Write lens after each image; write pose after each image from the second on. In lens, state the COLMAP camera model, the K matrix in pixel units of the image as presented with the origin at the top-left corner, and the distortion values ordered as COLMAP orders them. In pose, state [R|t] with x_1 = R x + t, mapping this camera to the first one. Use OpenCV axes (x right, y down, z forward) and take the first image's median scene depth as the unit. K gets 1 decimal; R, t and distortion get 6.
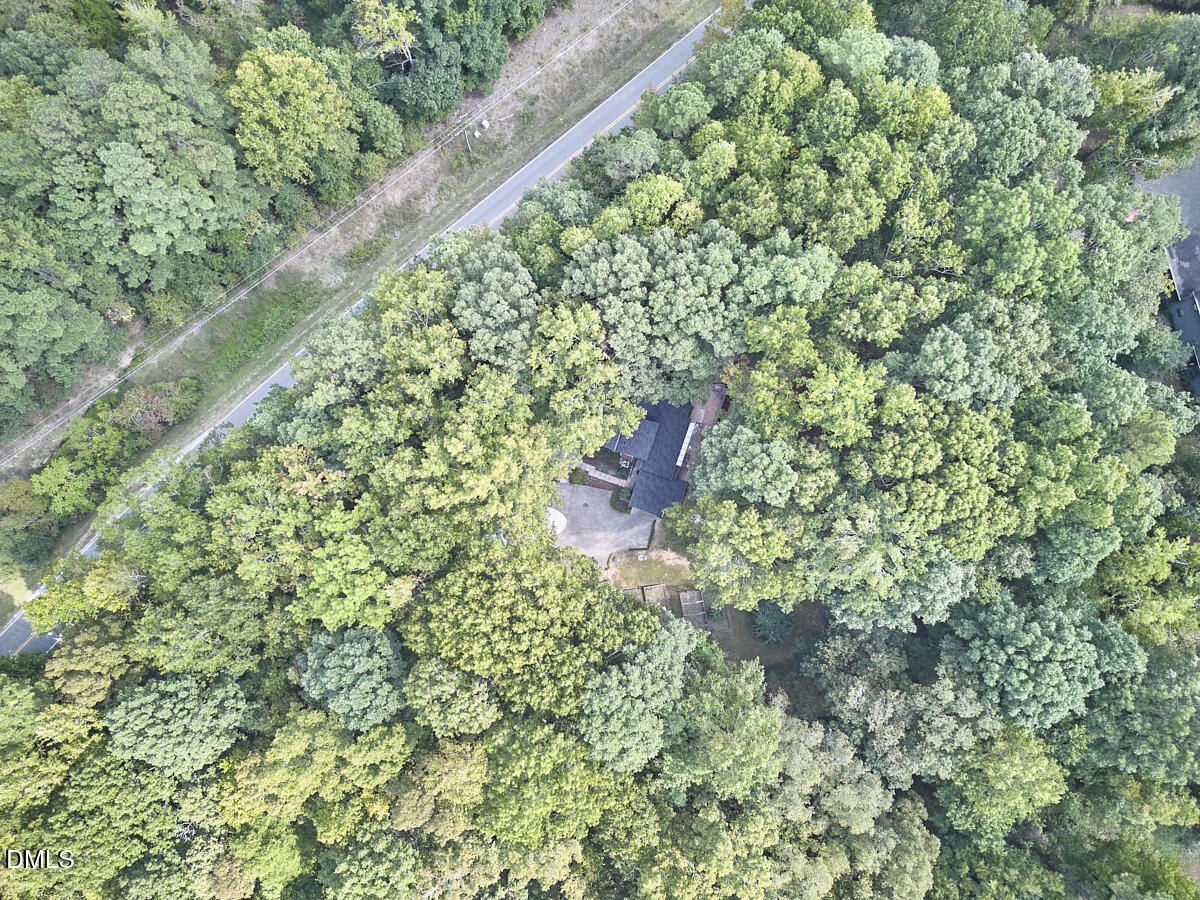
lens RADIAL K [[914.2, 0, 600.0], [0, 914.2, 450.0], [0, 0, 1]] dist [0.075213, -0.079323]
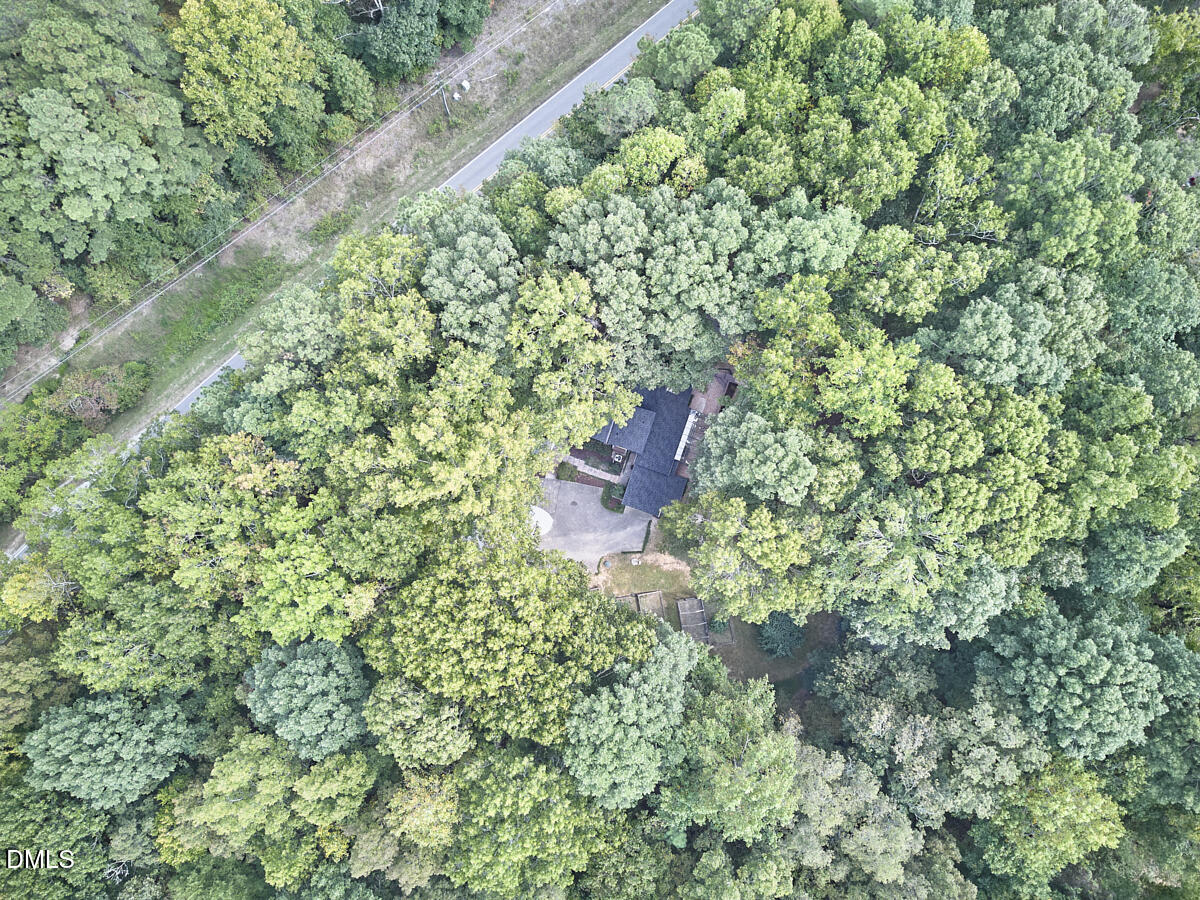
lens RADIAL K [[914.2, 0, 600.0], [0, 914.2, 450.0], [0, 0, 1]] dist [0.075213, -0.079323]
pose [[0.999951, 0.003798, 0.009129, 0.002223], [-0.003797, 0.999993, -0.000119, 0.009919], [-0.009129, 0.000085, 0.999958, 0.124886]]
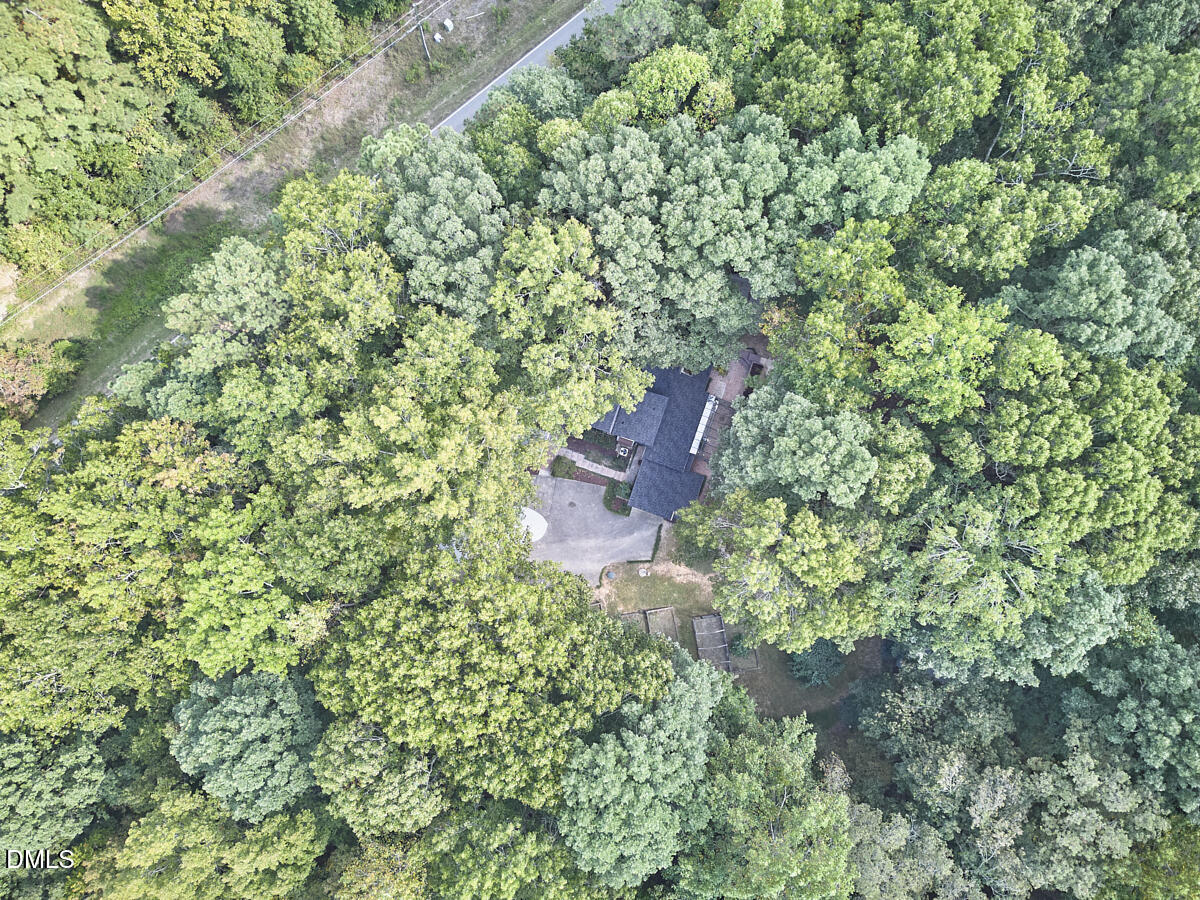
lens RADIAL K [[914.2, 0, 600.0], [0, 914.2, 450.0], [0, 0, 1]] dist [0.075213, -0.079323]
pose [[0.999930, 0.004896, 0.010780, -0.000649], [-0.004897, 0.999988, 0.000062, 0.018372], [-0.010780, -0.000115, 0.999942, 0.290390]]
